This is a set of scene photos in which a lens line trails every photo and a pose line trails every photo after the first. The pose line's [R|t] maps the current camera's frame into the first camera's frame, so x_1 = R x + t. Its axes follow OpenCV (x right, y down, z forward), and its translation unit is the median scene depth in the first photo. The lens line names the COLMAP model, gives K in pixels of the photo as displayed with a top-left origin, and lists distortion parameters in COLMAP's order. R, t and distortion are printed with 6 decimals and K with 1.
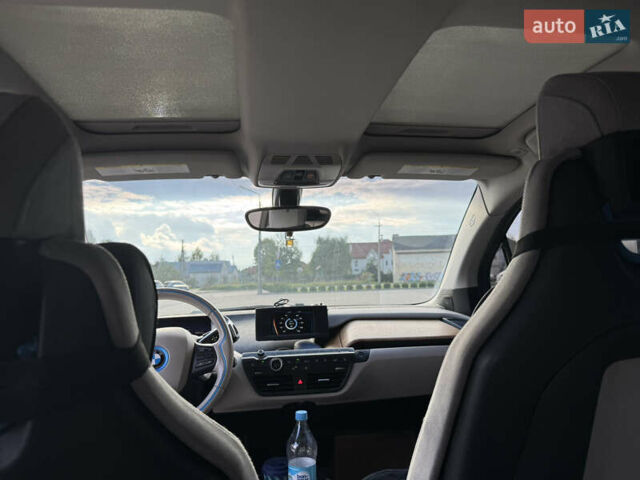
lens RADIAL K [[444.6, 0, 318.7], [0, 444.6, 243.5], [0, 0, 1]] dist [0.033184, -0.040764]
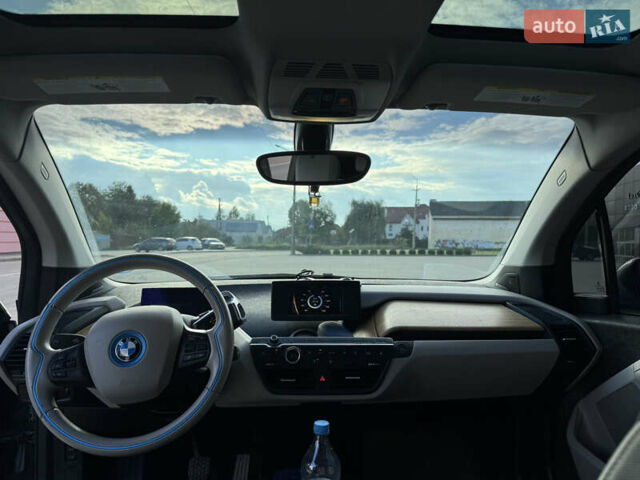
lens RADIAL K [[444.6, 0, 318.7], [0, 444.6, 243.5], [0, 0, 1]] dist [0.033184, -0.040764]
pose [[0.996489, 0.037634, -0.074786, 0.001539], [-0.031218, 0.995876, 0.085179, 0.007114], [0.077683, -0.082546, 0.993555, 0.232503]]
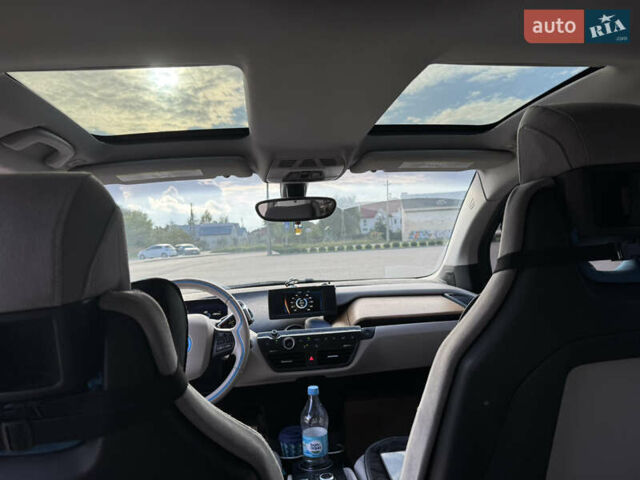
lens RADIAL K [[442.8, 0, 320.0], [0, 442.8, 240.0], [0, 0, 1]] dist [0.105385, -0.168773]
pose [[0.999562, -0.023718, -0.017718, 0.005567], [0.025090, 0.996339, 0.081722, -0.064114], [0.015715, -0.082131, 0.996498, -0.058246]]
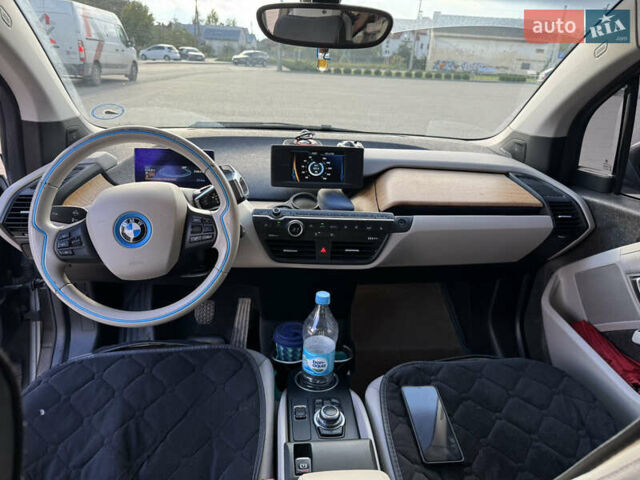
lens RADIAL K [[442.8, 0, 320.0], [0, 442.8, 240.0], [0, 0, 1]] dist [0.105385, -0.168773]
pose [[0.995639, 0.091740, -0.016953, -0.033973], [-0.074351, 0.890033, 0.449792, -0.068647], [0.056353, -0.446570, 0.892972, 0.272234]]
